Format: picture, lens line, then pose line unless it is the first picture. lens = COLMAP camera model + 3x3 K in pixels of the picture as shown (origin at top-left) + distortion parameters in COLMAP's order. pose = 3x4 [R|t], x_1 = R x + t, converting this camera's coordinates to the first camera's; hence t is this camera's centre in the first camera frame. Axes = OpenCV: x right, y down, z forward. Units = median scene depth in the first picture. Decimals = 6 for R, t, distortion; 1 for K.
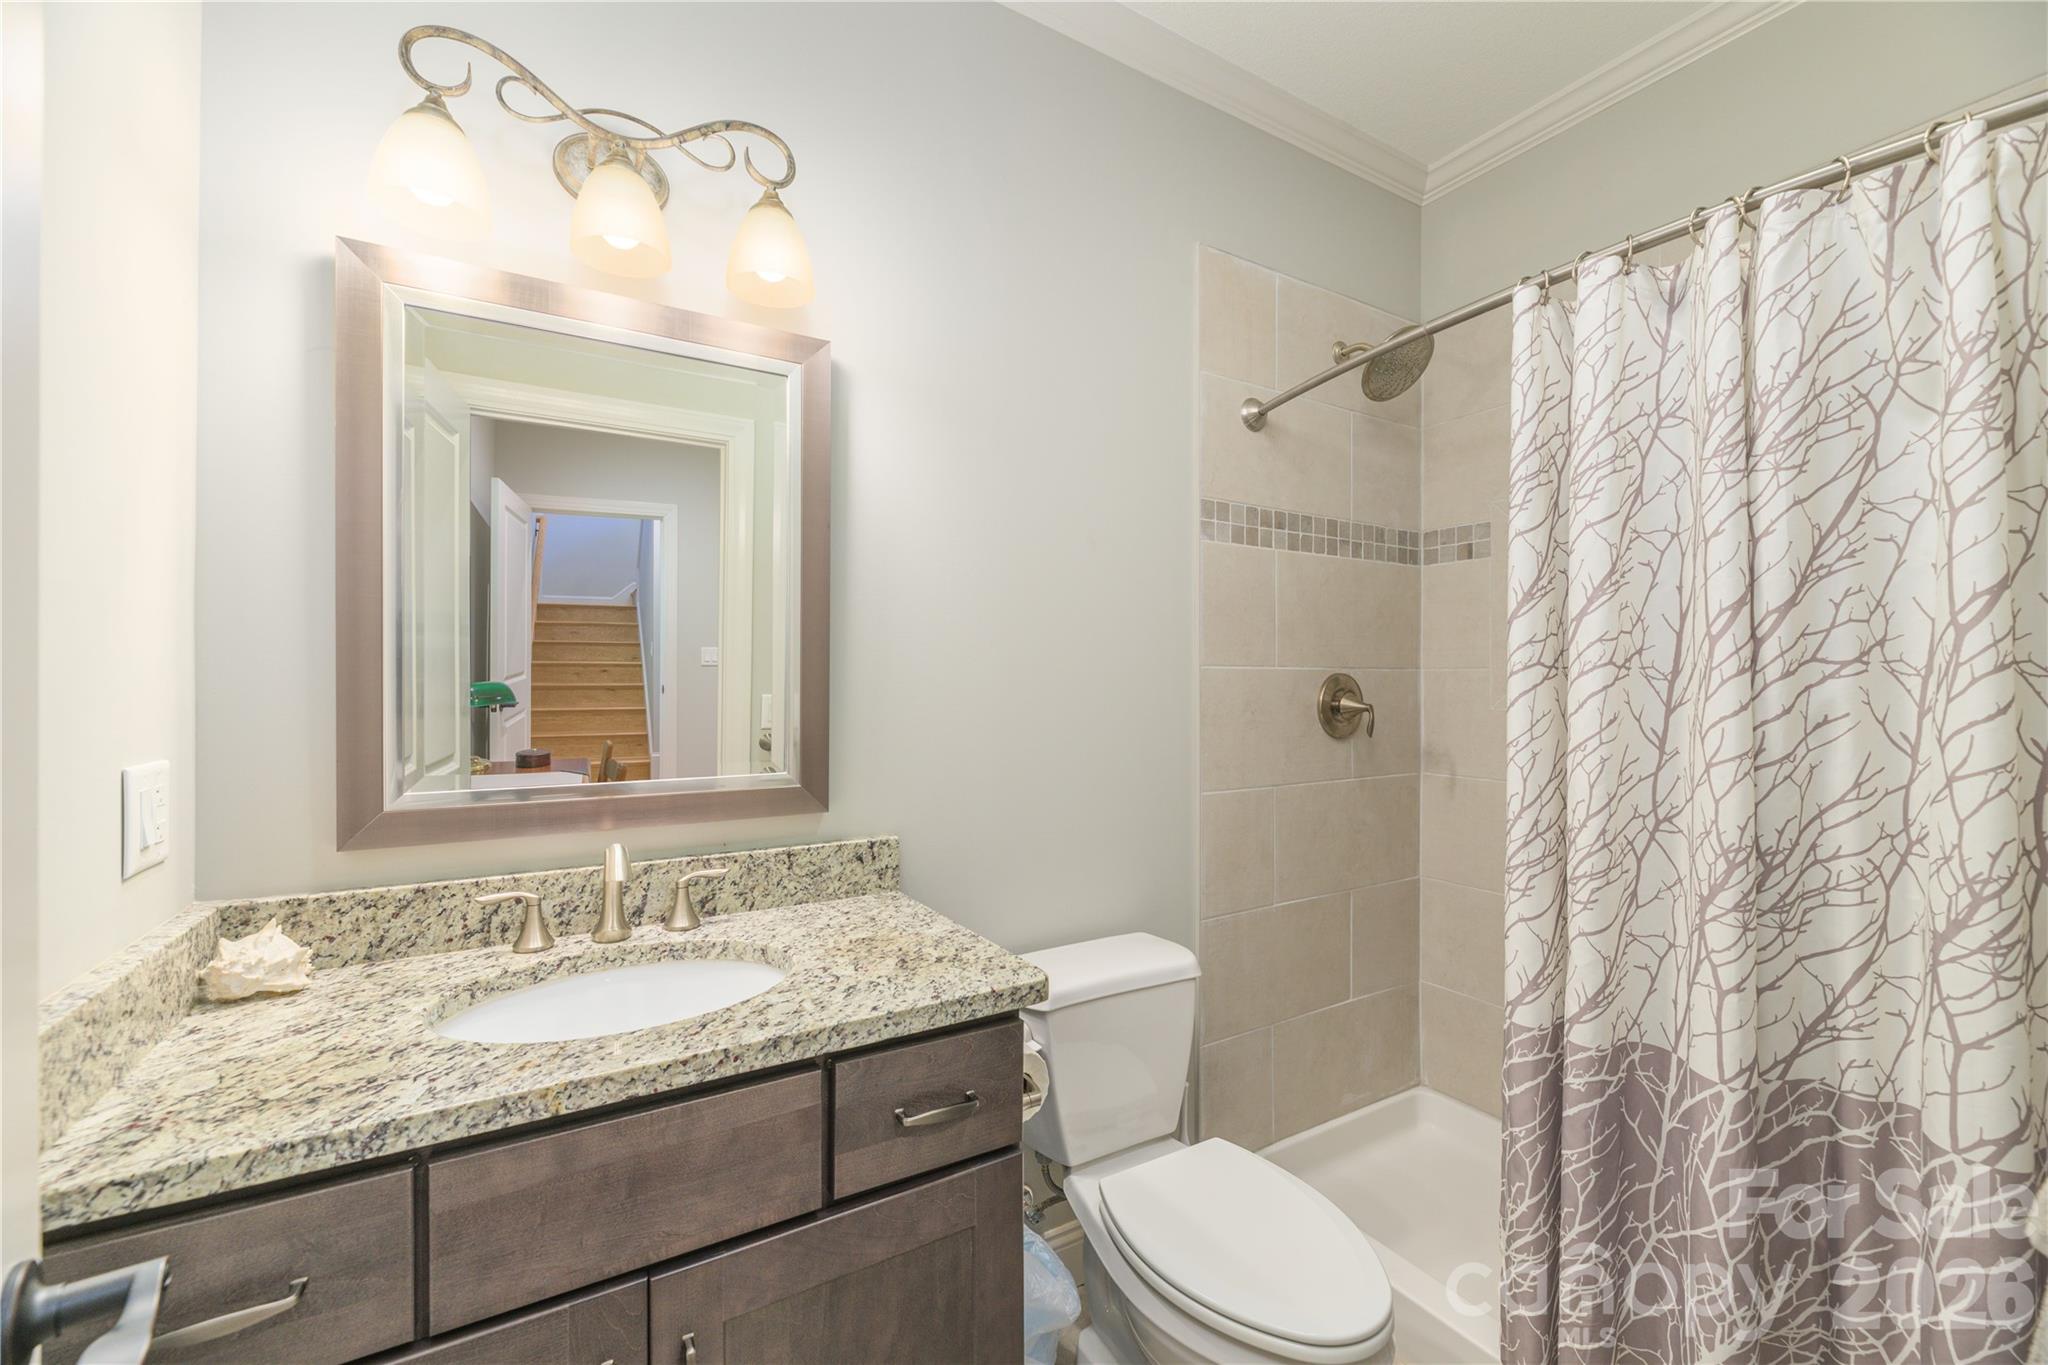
lens RADIAL K [[826.8, 0, 1017.9], [0, 826.8, 682.2], [0, 0, 1]] dist [0.001537, 0.001129]
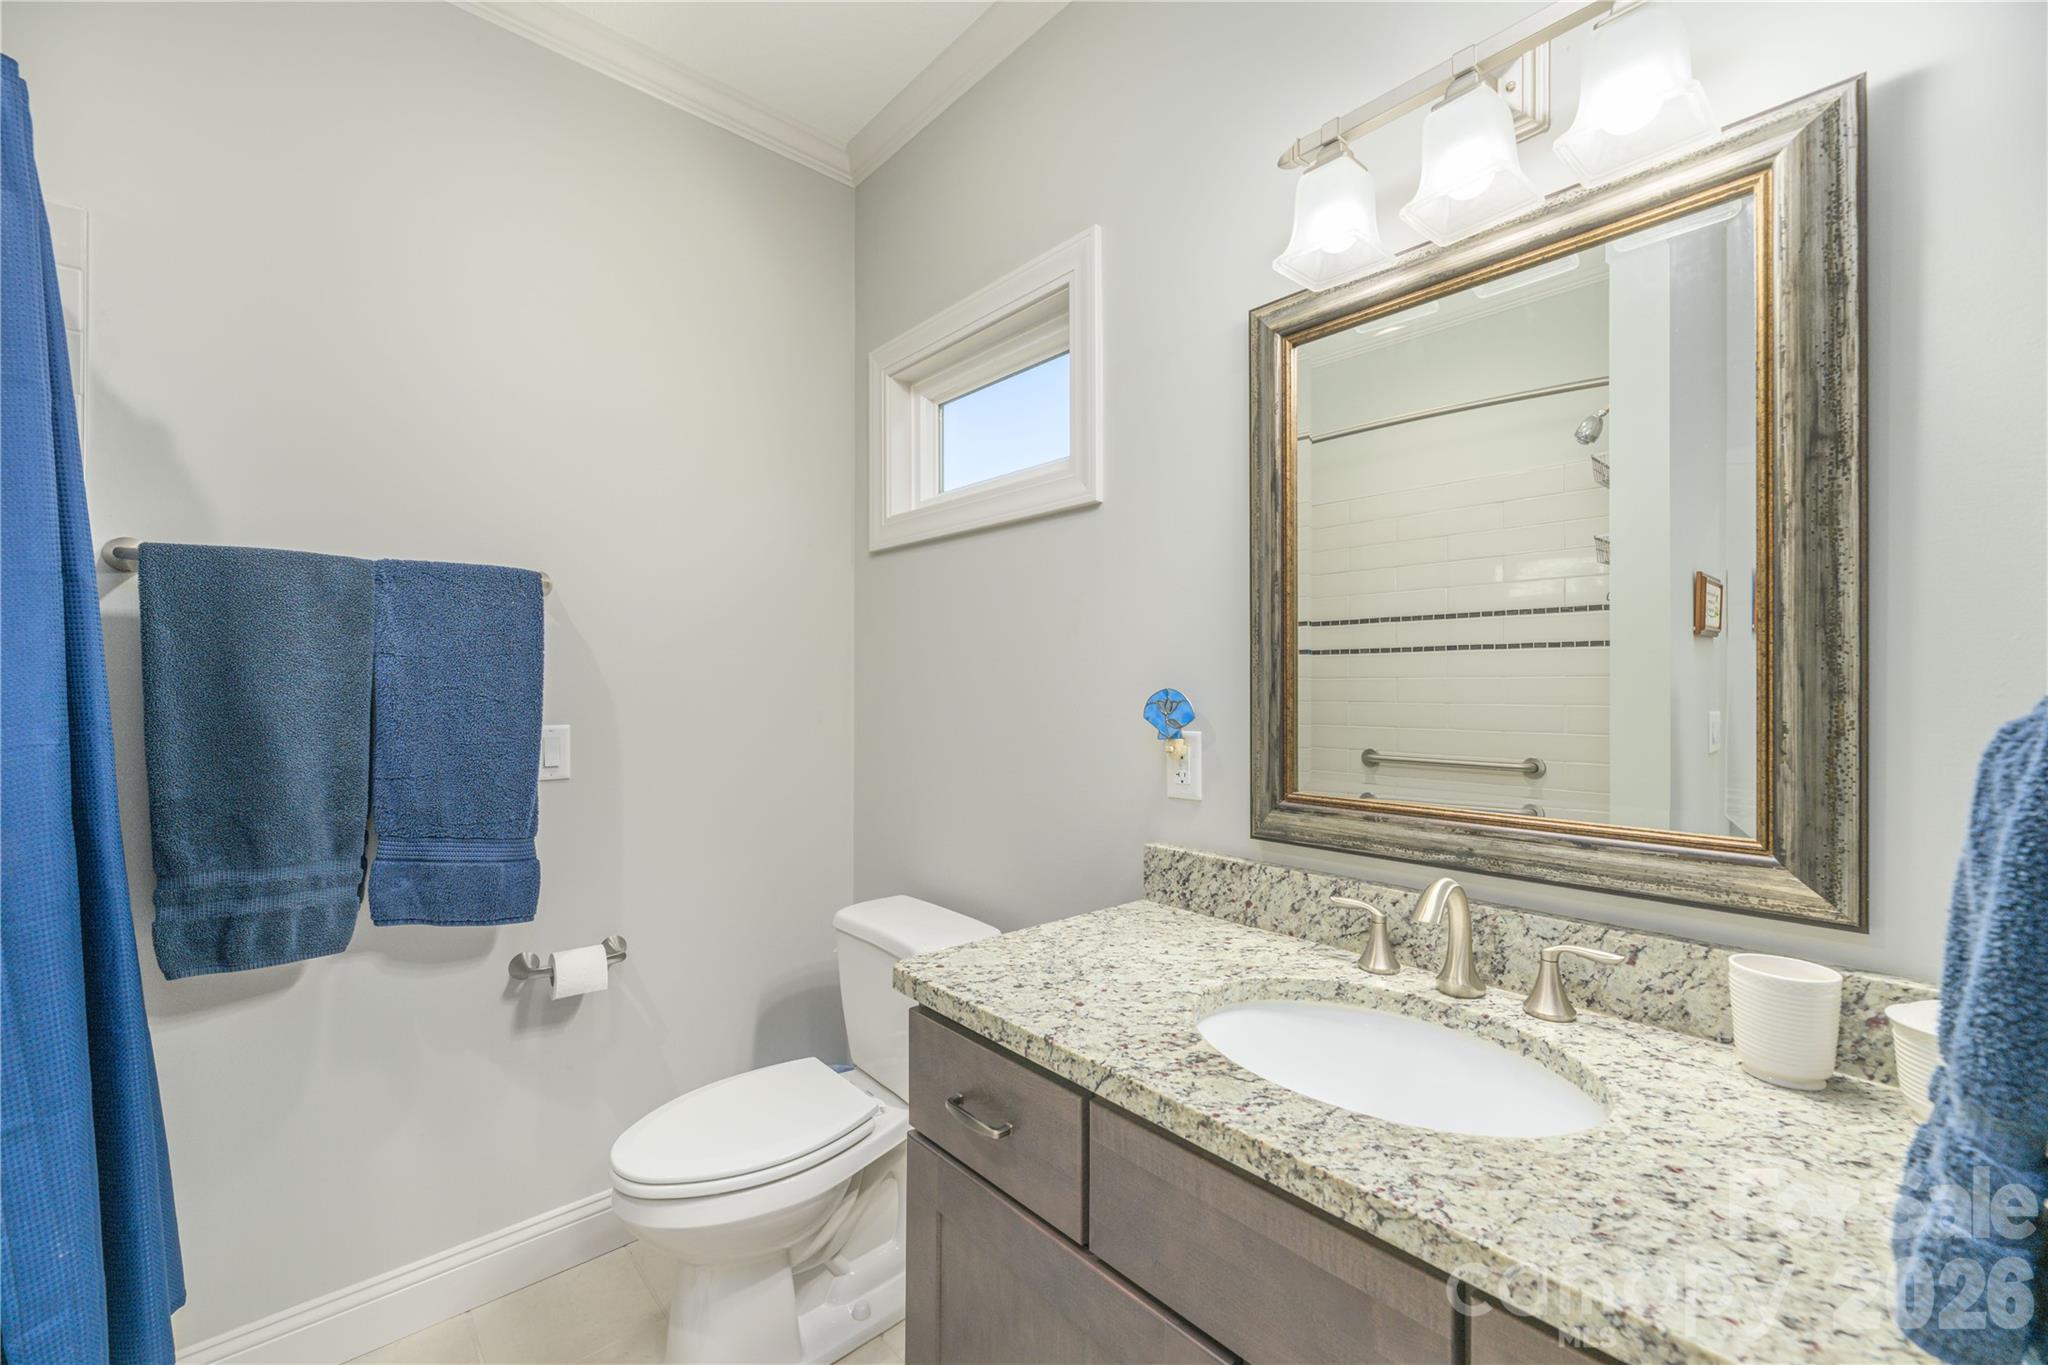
lens RADIAL K [[826.8, 0, 1019.2], [0, 826.8, 682.5], [0, 0, 1]] dist [0.001537, 0.001129]
pose [[0.187546, -0.003070, -0.982251, 0.255411], [-0.007005, 0.999966, -0.004463, 0.004333], [0.982231, 0.007718, 0.187518, 0.424241]]
